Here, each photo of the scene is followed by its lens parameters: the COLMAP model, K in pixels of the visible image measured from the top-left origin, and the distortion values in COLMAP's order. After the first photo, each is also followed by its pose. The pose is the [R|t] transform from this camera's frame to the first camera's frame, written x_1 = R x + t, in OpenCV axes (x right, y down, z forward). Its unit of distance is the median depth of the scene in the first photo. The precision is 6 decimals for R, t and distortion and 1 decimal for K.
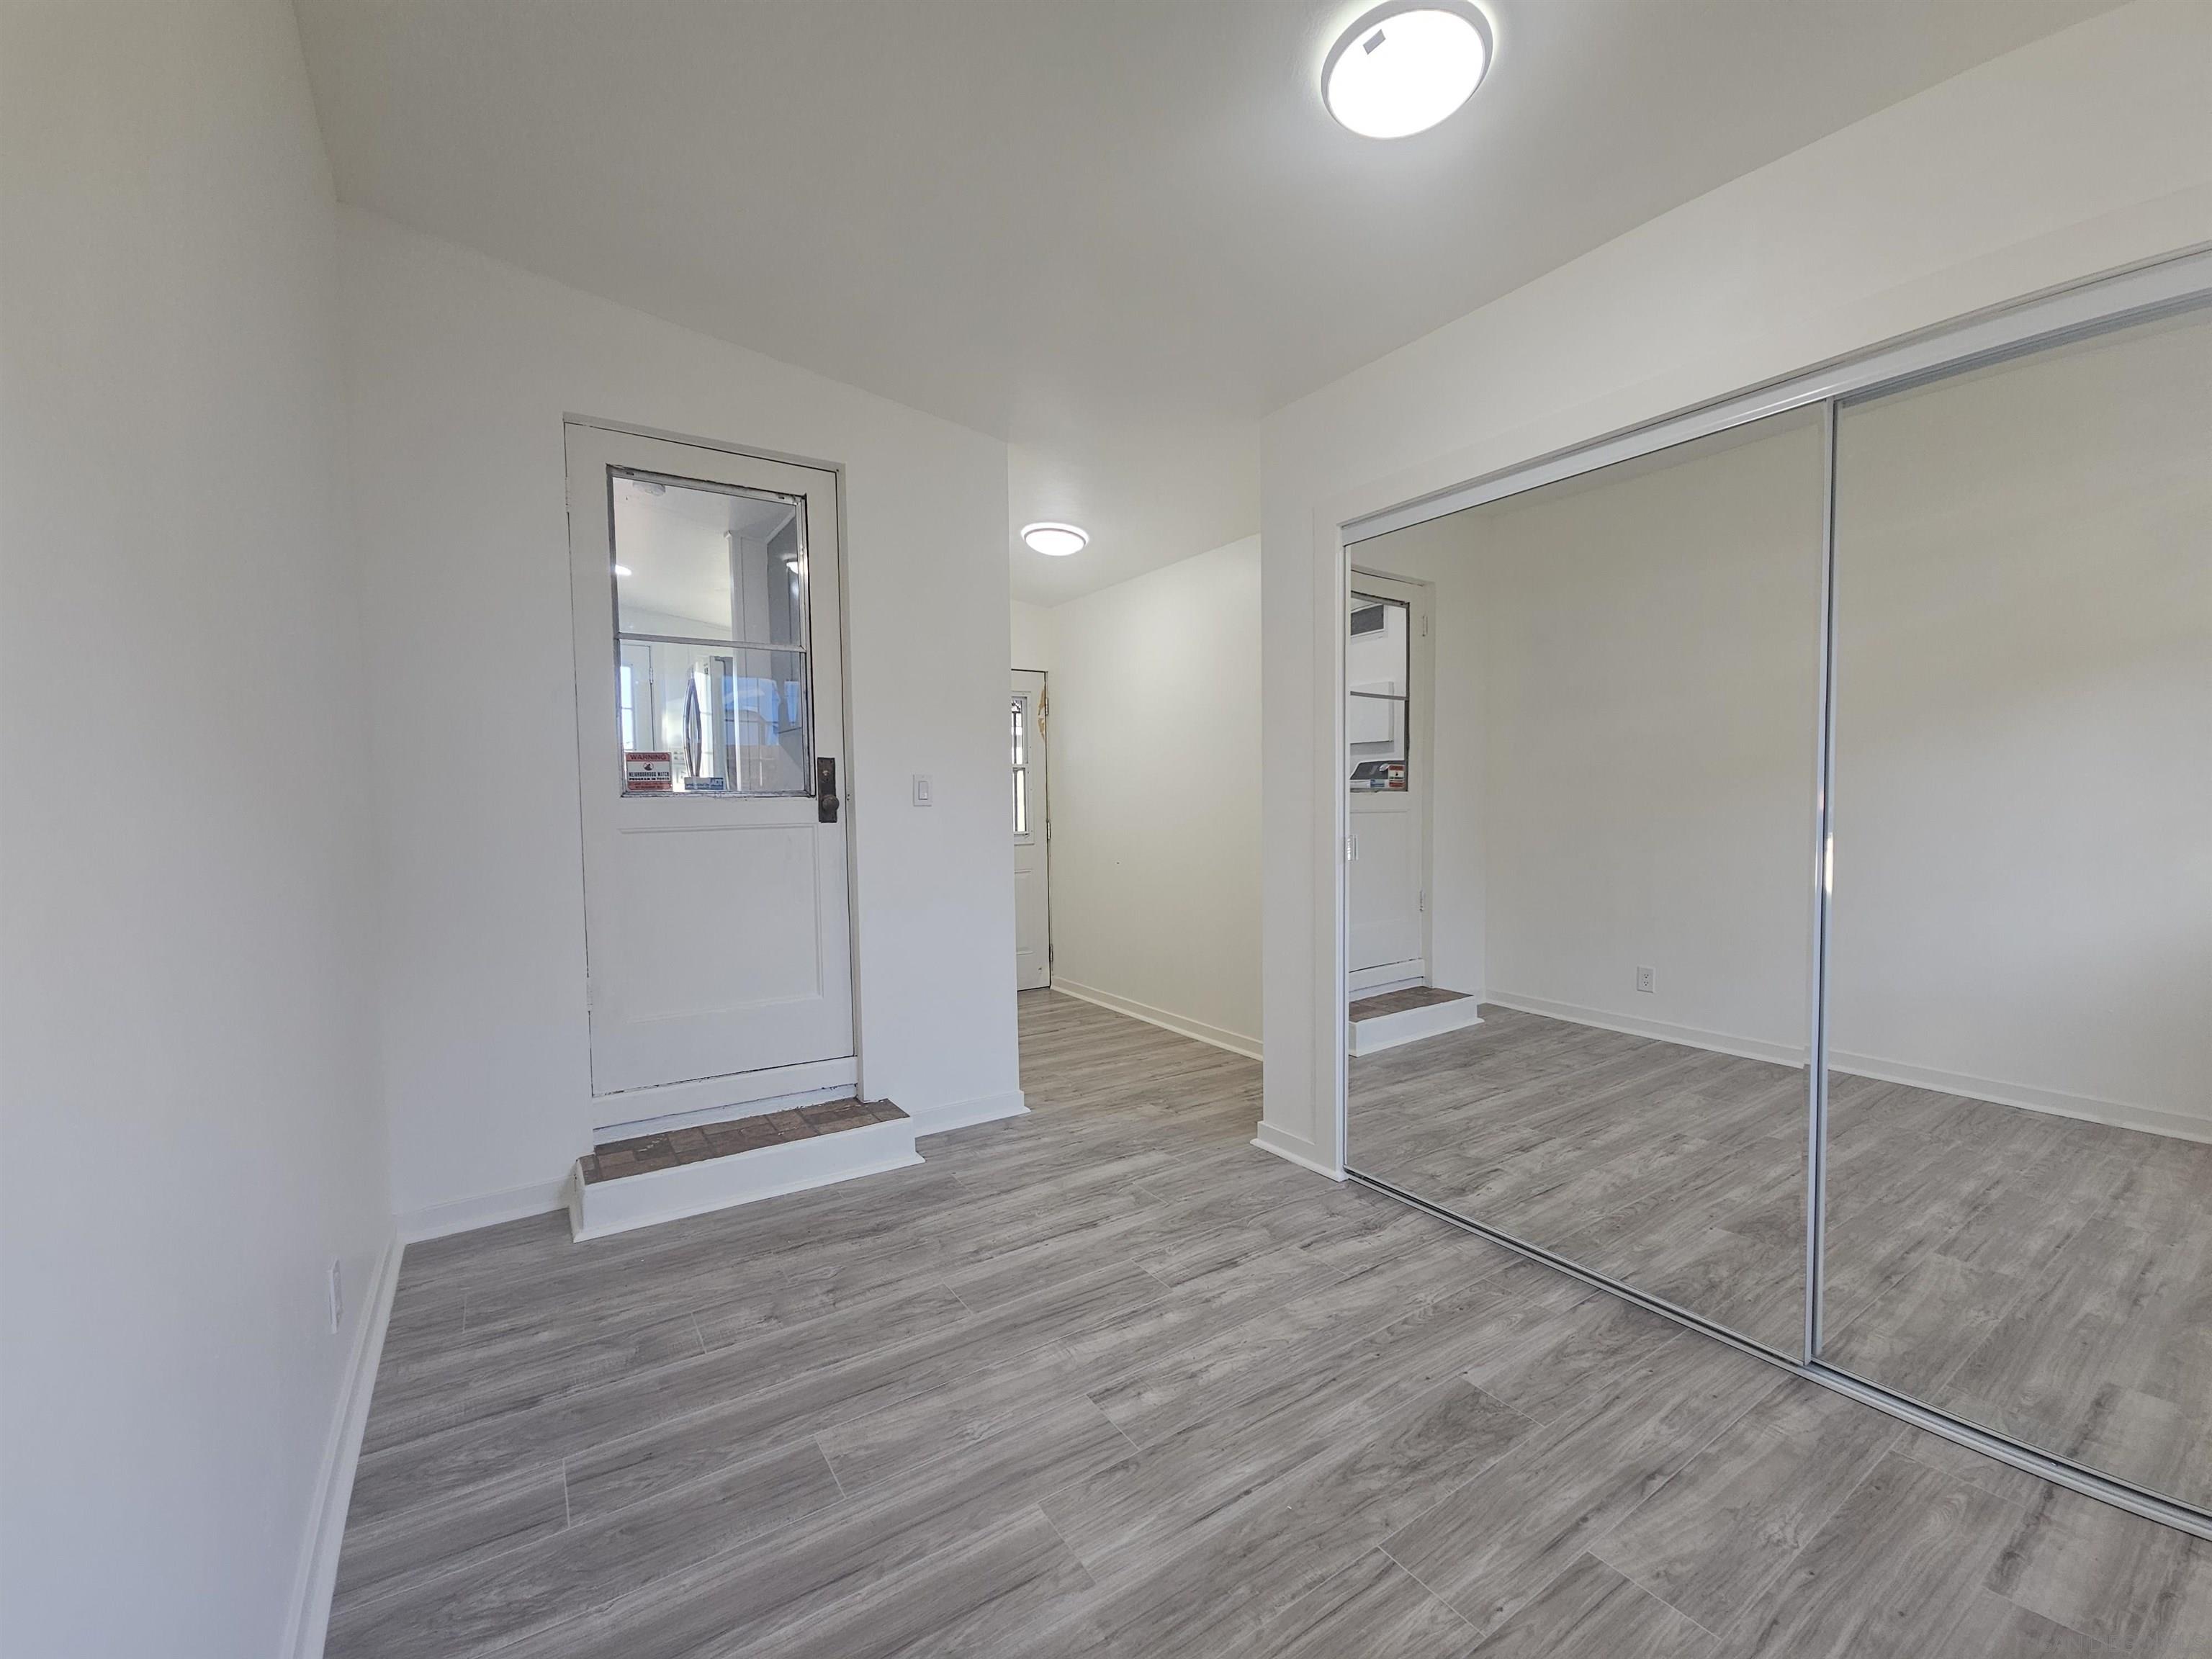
lens RADIAL K [[914.5, 0, 1103.9], [0, 914.5, 836.2], [0, 0, 1]] dist [-0.001935, -0.000387]
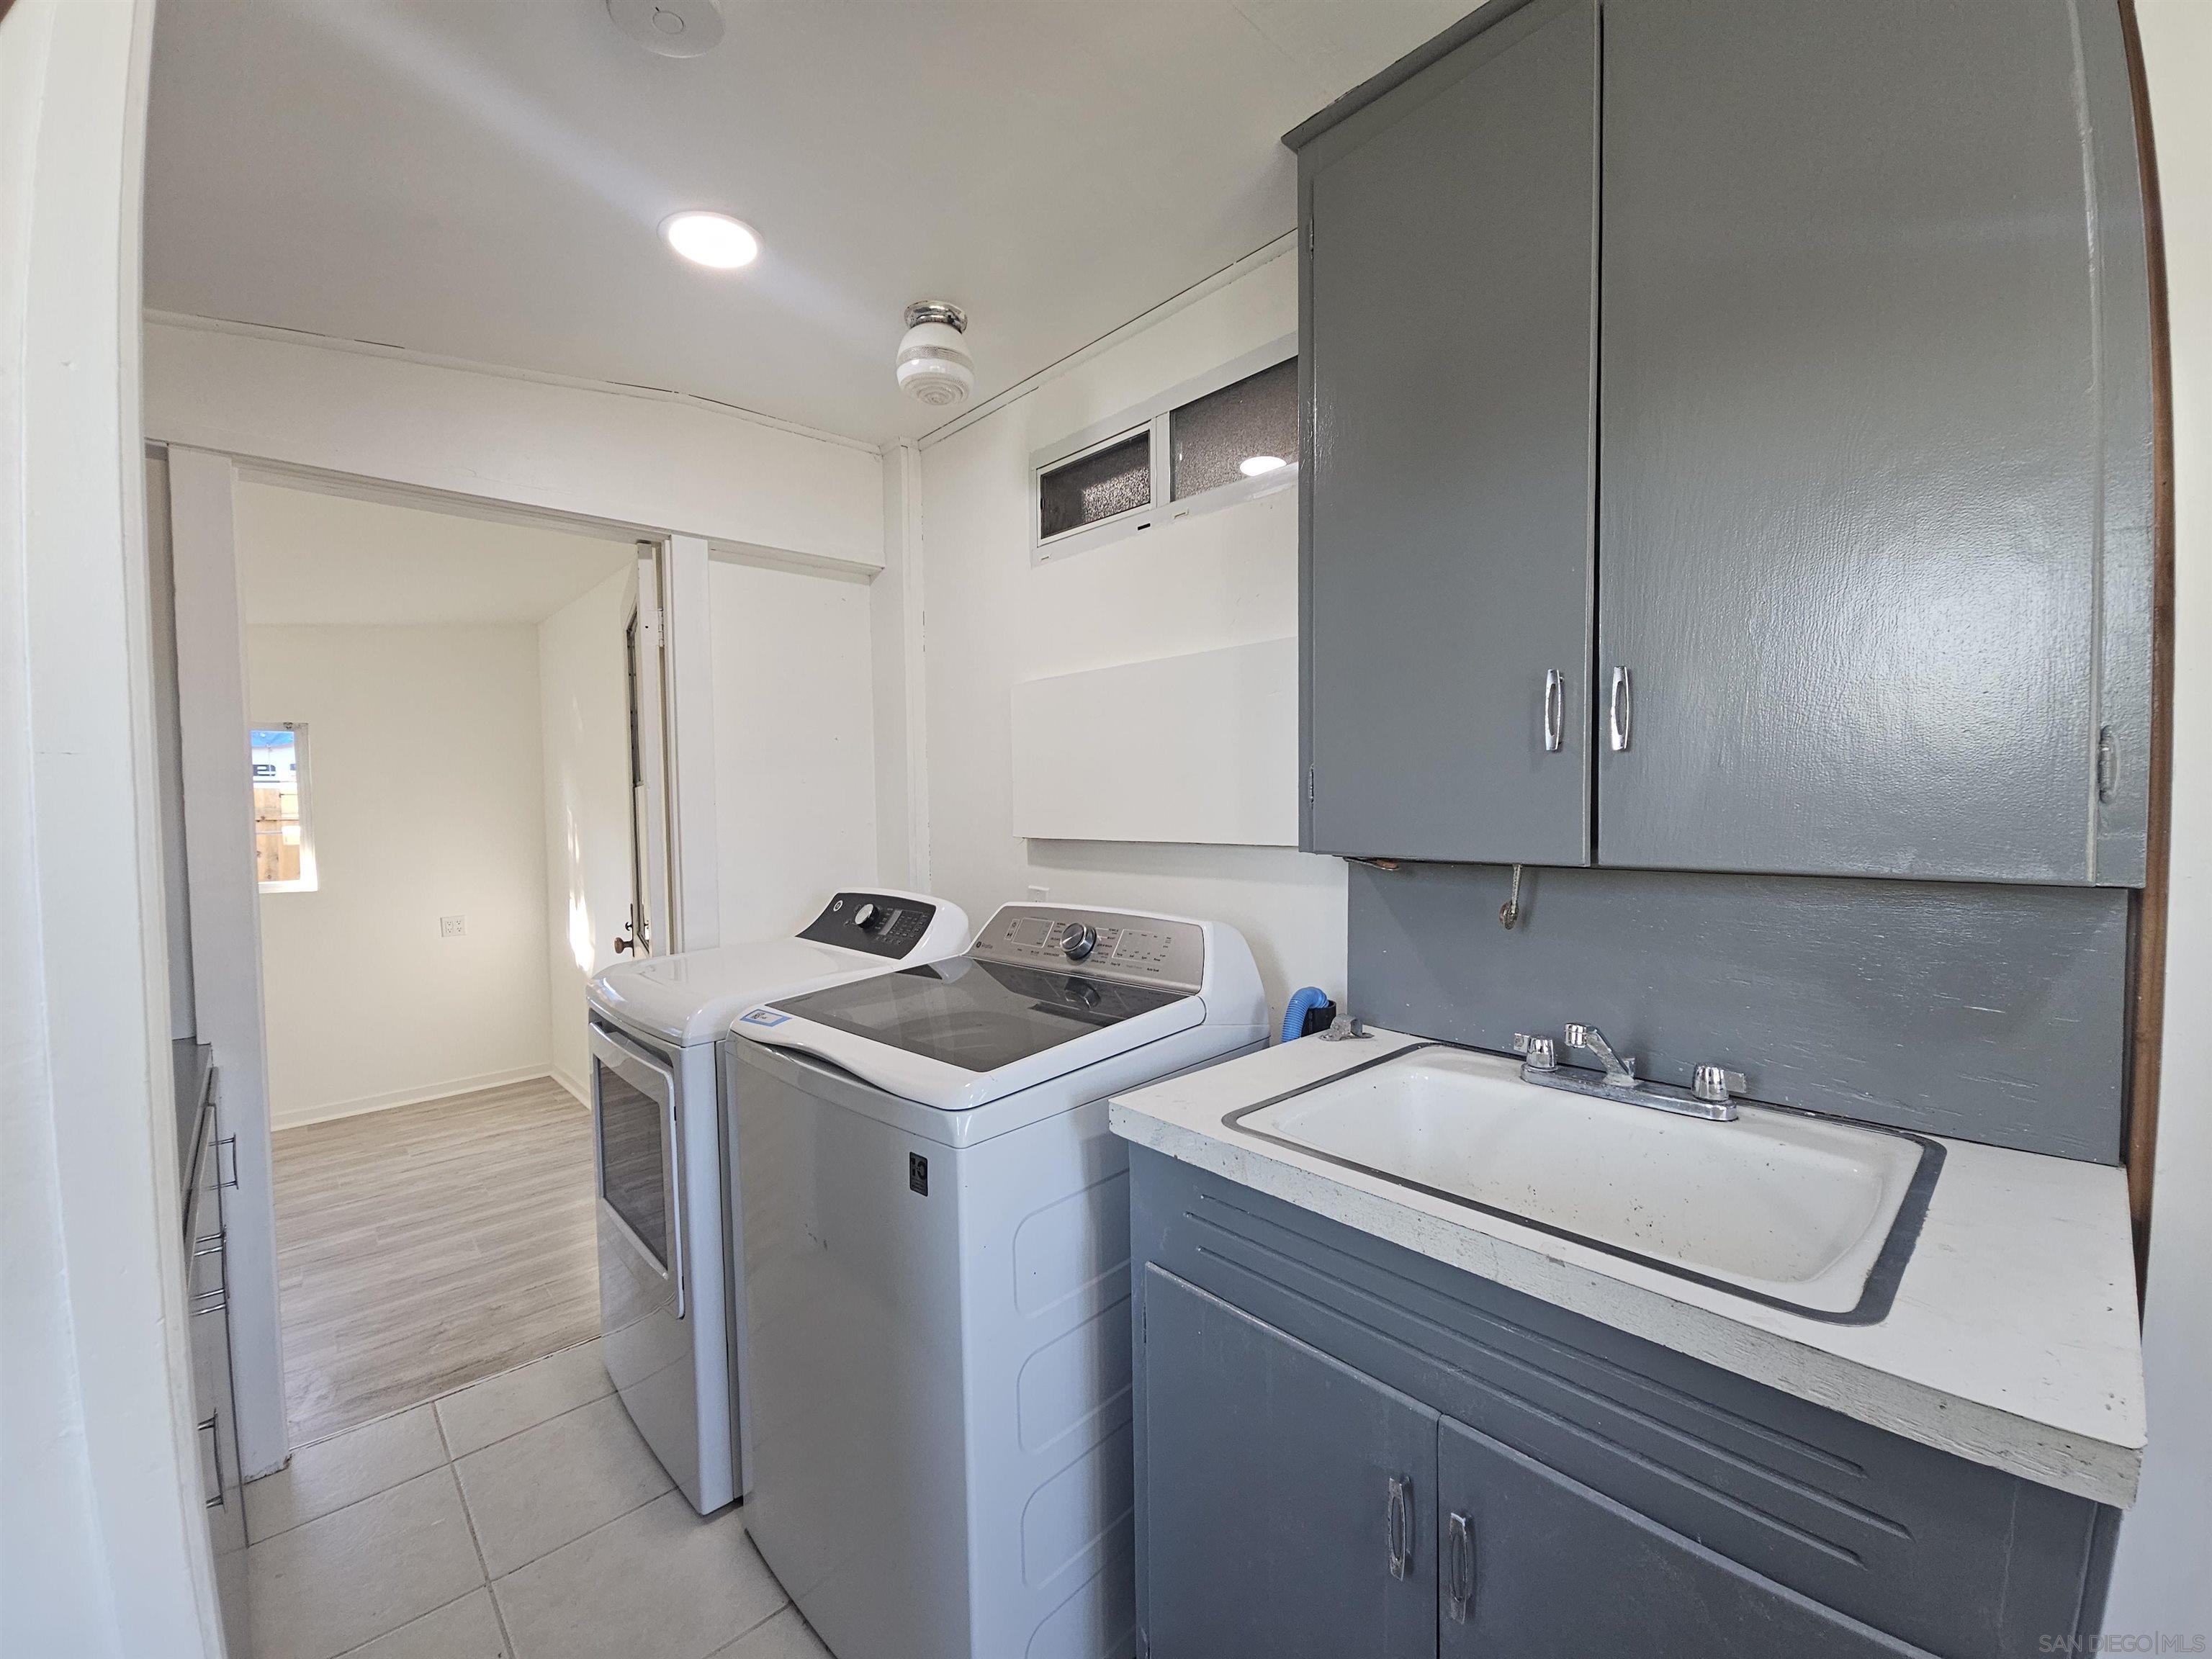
lens RADIAL K [[914.5, 0, 1109.2], [0, 914.5, 830.3], [0, 0, 1]] dist [-0.001935, -0.000387]
pose [[-0.985342, 0.039577, -0.165936, -1.280035], [0.026205, 0.996287, 0.082011, -0.347339], [0.168565, 0.076461, -0.982720, 2.914402]]
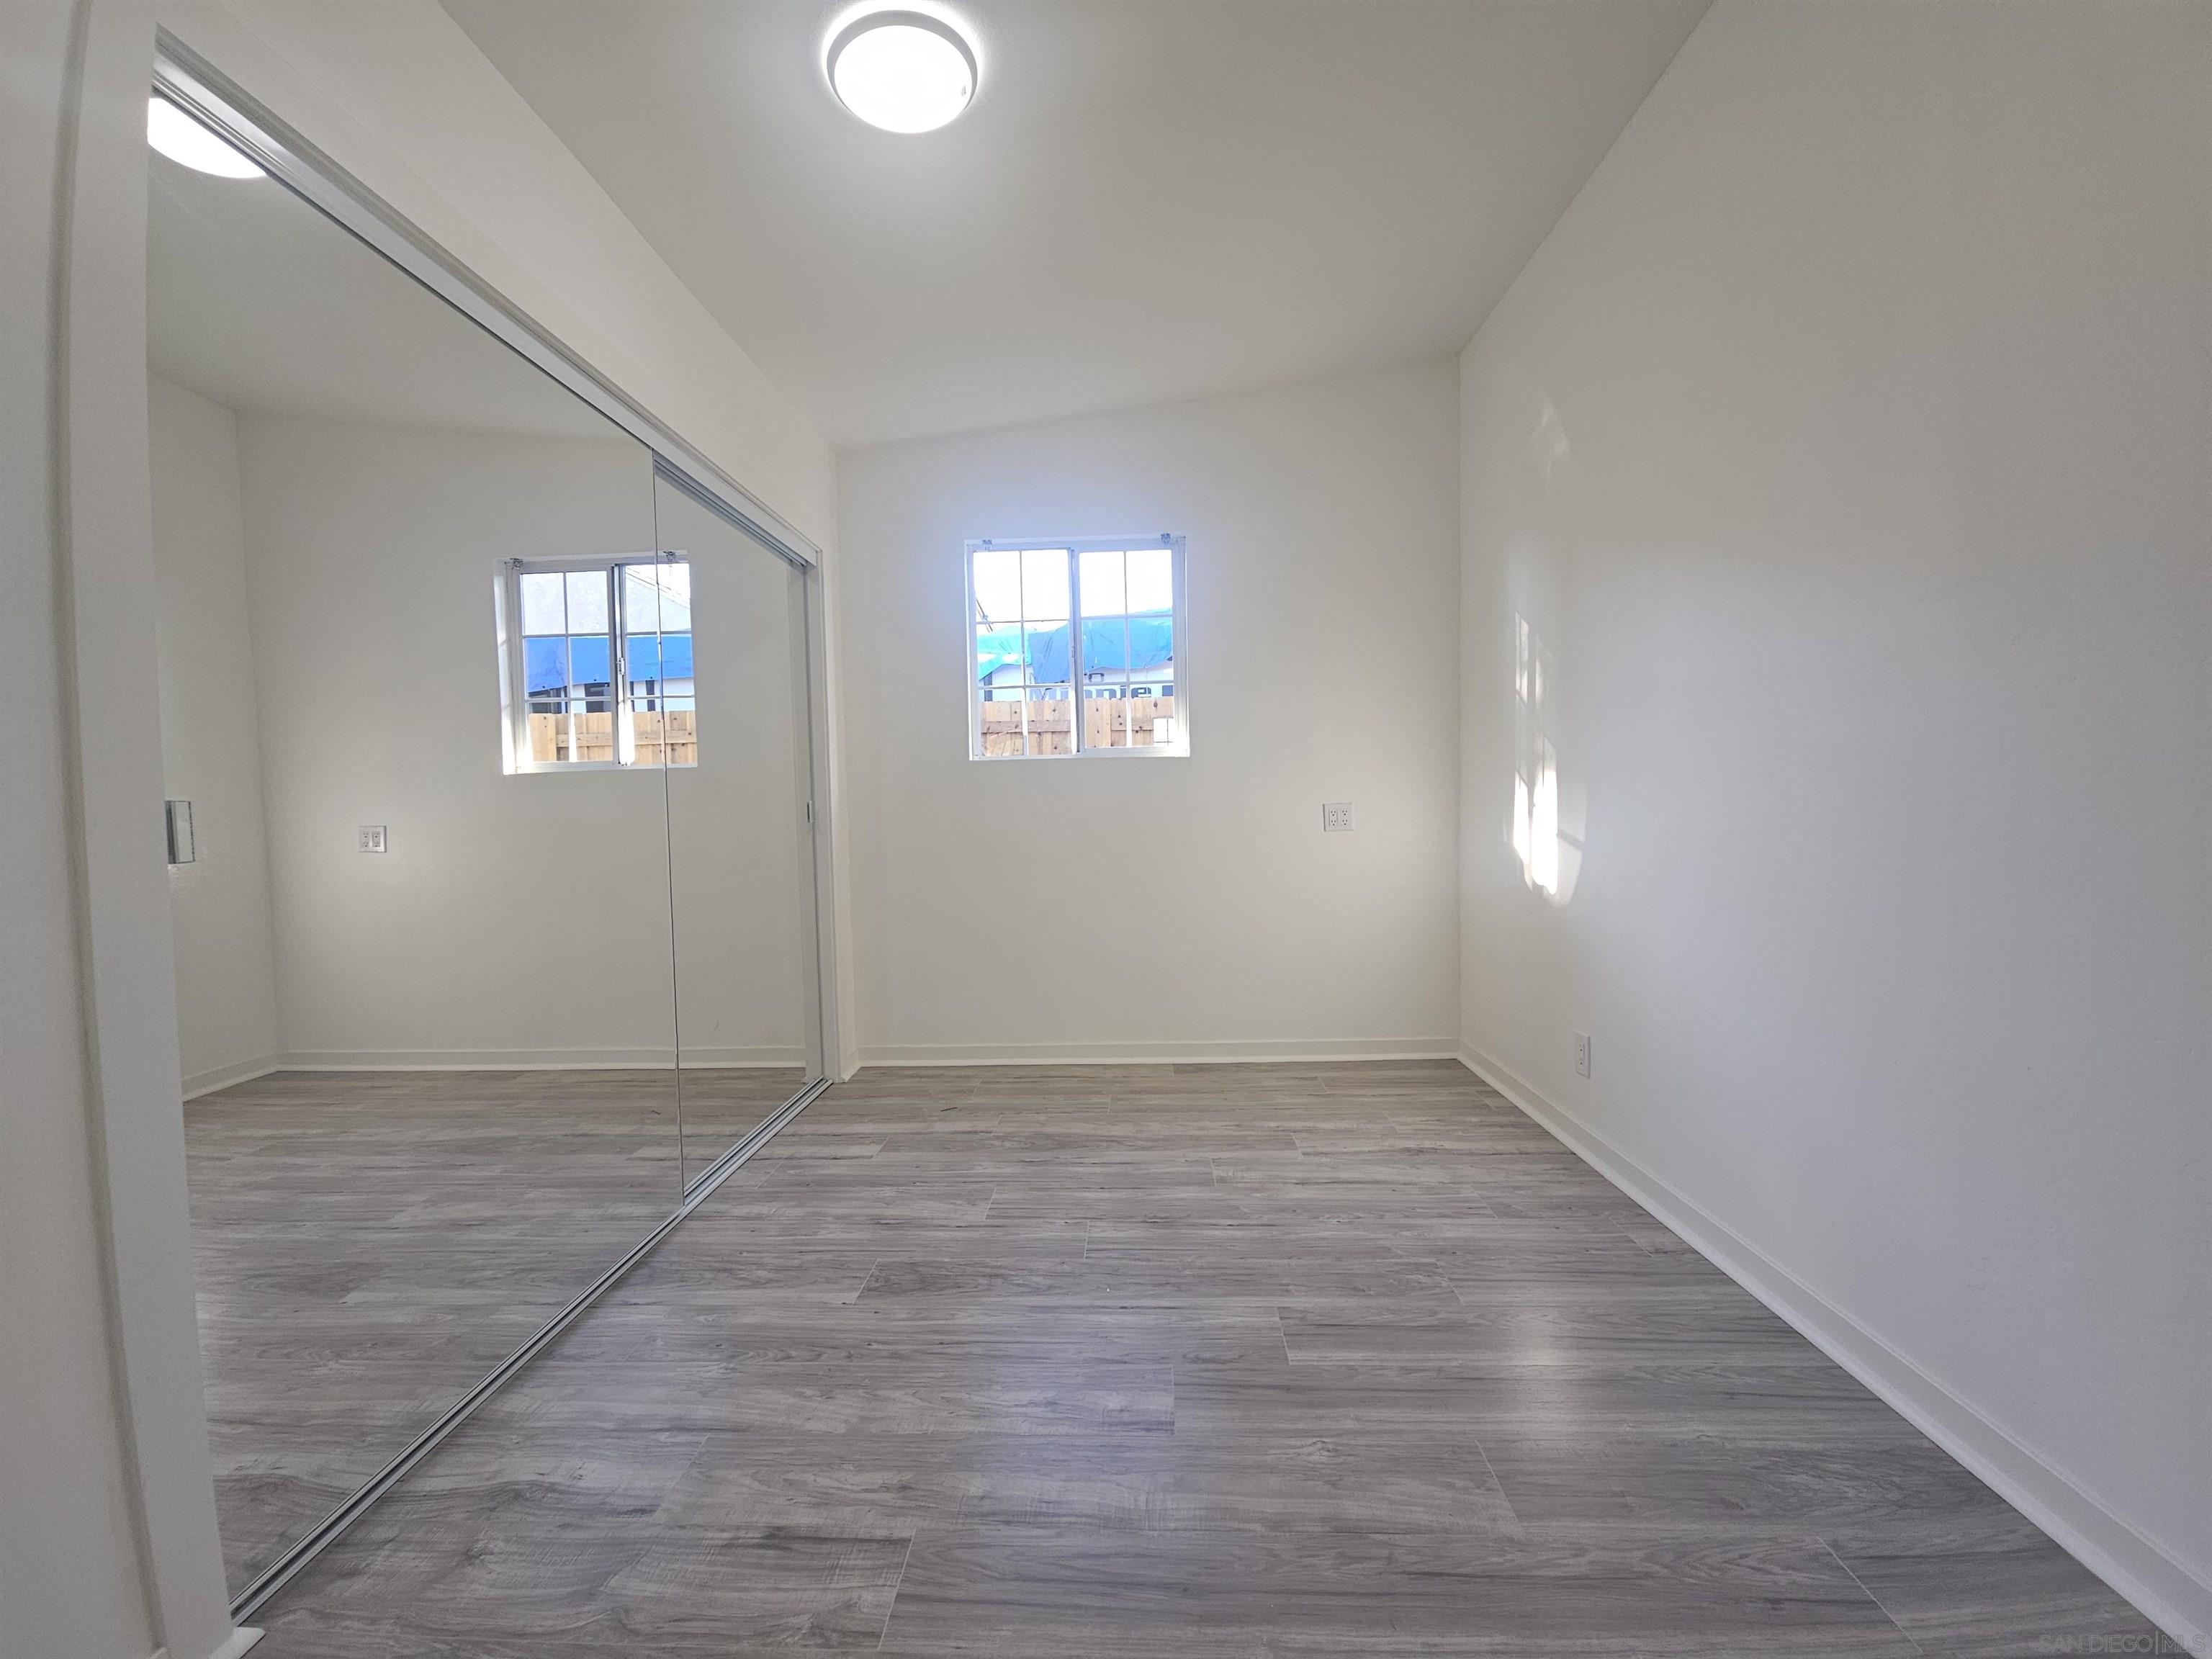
lens RADIAL K [[914.5, 0, 1102.5], [0, 914.5, 830.2], [0, 0, 1]] dist [-0.001935, -0.000387]
pose [[-0.811842, 0.013016, 0.583732, -0.459237], [0.055895, 0.996892, 0.055509, 0.020567], [-0.581196, 0.077692, -0.810047, 1.683319]]
